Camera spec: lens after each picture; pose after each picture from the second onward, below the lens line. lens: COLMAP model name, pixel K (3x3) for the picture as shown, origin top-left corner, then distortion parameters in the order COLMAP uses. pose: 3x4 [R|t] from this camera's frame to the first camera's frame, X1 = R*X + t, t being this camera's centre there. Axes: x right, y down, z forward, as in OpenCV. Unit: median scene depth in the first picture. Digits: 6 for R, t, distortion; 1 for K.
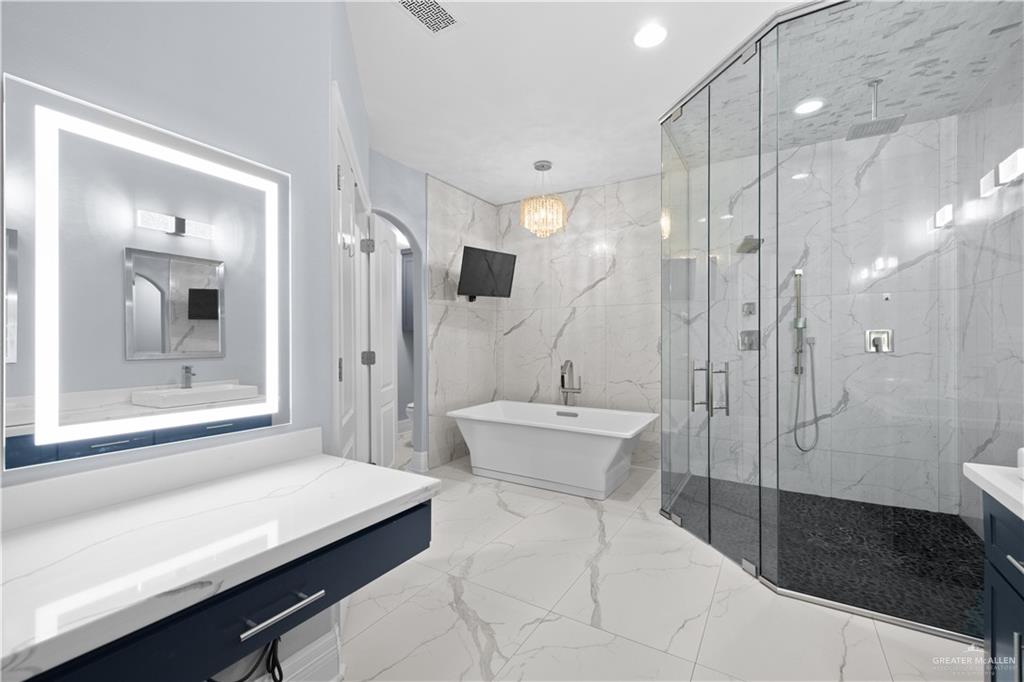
lens RADIAL K [[435.4, 0, 535.0], [0, 435.4, 342.3], [0, 0, 1]] dist [0.001695, -0.000385]
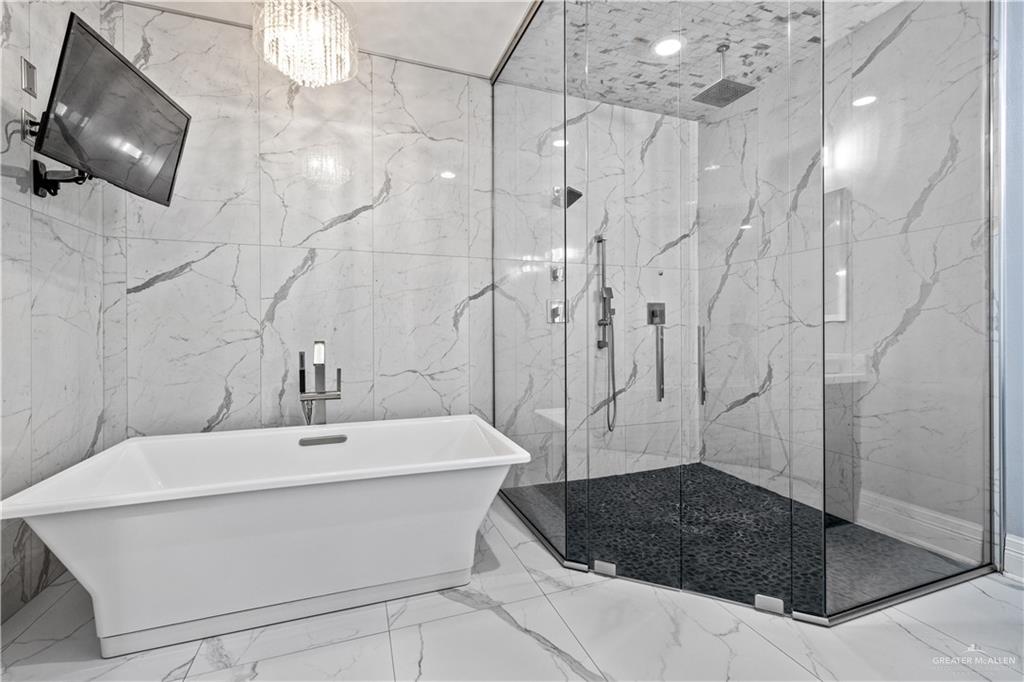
lens RADIAL K [[435.4, 0, 514.8], [0, 435.4, 332.3], [0, 0, 1]] dist [0.001695, -0.000385]
pose [[0.643058, -0.003431, 0.765810, -0.204702], [0.007427, 0.999971, -0.001756, 0.036300], [-0.765781, 0.006817, 0.643065, 0.514103]]
